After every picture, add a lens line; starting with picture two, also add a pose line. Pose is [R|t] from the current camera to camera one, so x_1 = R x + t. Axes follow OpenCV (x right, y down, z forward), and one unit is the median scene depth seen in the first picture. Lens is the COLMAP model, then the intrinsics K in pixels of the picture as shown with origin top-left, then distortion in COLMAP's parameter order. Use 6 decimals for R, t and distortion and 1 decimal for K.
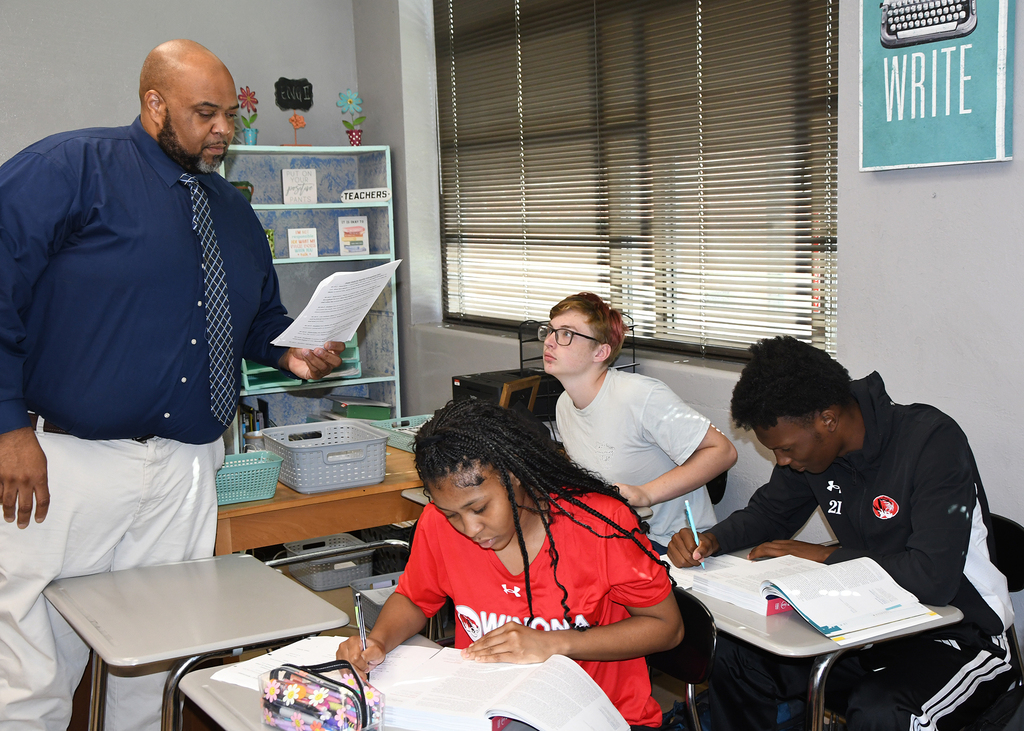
lens RADIAL K [[1235.0, 0, 512.9], [0, 1235.0, 369.4], [0, 0, 1]] dist [0.161748, 0.000000]
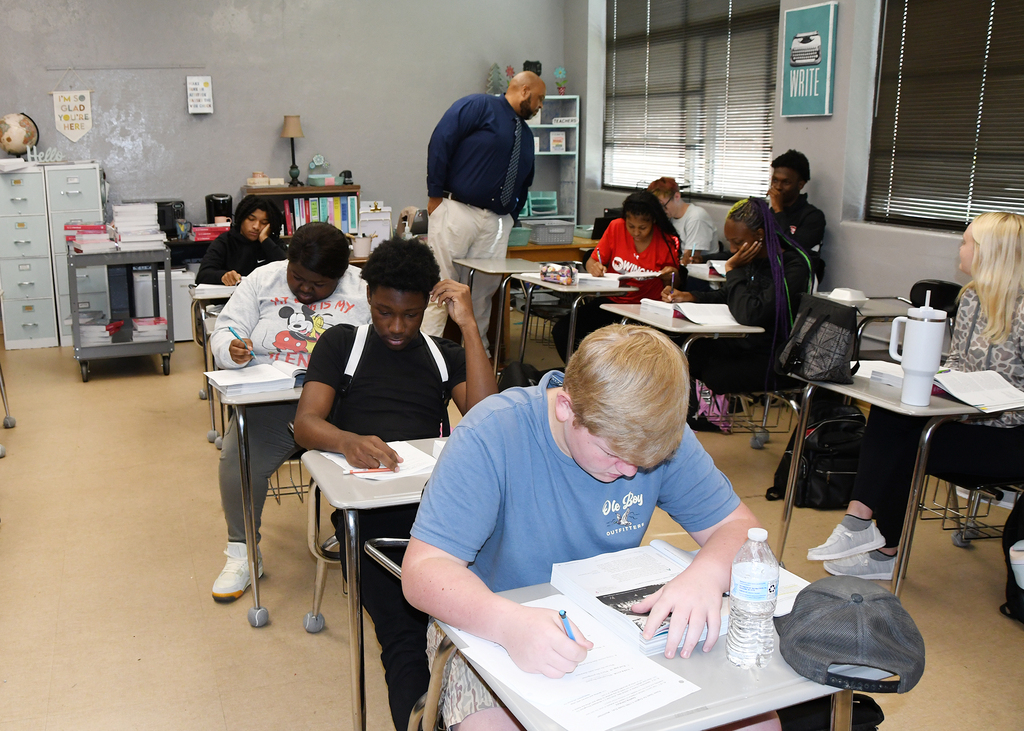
lens RADIAL K [[973.1, 0, 508.7], [0, 973.1, 363.2], [0, 0, 1]] dist [-0.084709, 0.000000]
pose [[0.988023, 0.065773, -0.139589, 0.032709], [-0.051997, 0.993614, 0.100142, 0.096271], [0.145284, -0.091685, 0.985133, -0.581249]]
